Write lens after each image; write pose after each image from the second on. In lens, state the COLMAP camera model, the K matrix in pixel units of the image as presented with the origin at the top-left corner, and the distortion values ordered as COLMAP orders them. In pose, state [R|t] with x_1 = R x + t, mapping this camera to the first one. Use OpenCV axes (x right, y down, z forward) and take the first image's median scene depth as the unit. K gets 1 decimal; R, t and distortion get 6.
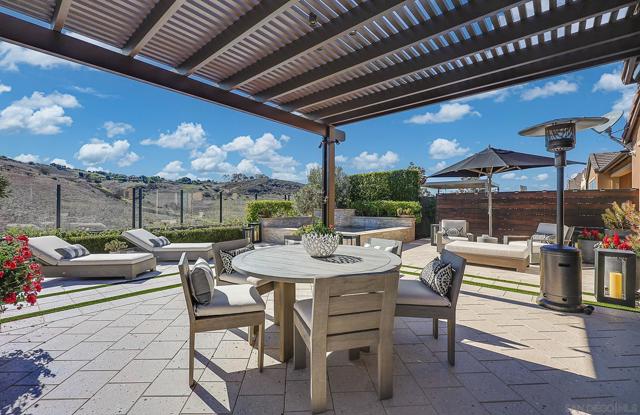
lens RADIAL K [[280.4, 0, 310.0], [0, 280.4, 211.5], [0, 0, 1]] dist [-0.003130, 0.000109]
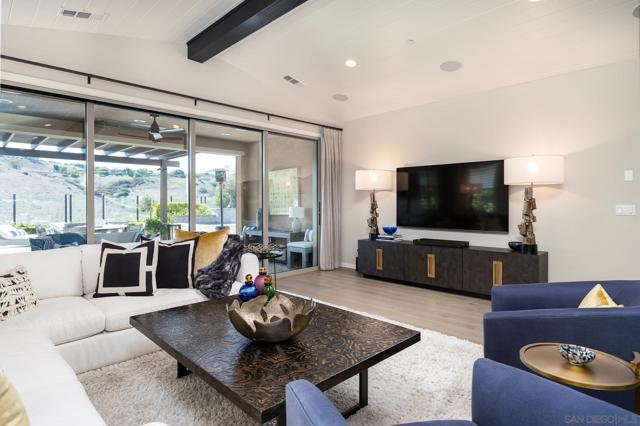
lens RADIAL K [[361.2, 0, 321.6], [0, 361.2, 209.1], [0, 0, 1]] dist [-0.009994, -0.002120]
pose [[0.998622, -0.007730, -0.051910, 0.567925], [0.007560, 0.999965, -0.003463, 0.002339], [0.051935, 0.003066, 0.998646, -0.564006]]
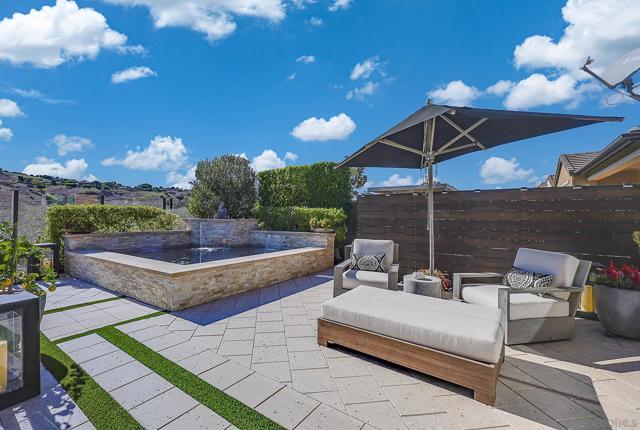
lens RADIAL K [[283.7, 0, 316.0], [0, 283.7, 215.9], [0, 0, 1]] dist [0.002432, -0.001233]
pose [[0.994034, 0.003768, 0.109003, 0.234258], [-0.001779, 0.999830, -0.018342, -0.004758], [-0.109054, 0.018039, 0.993872, 0.310211]]
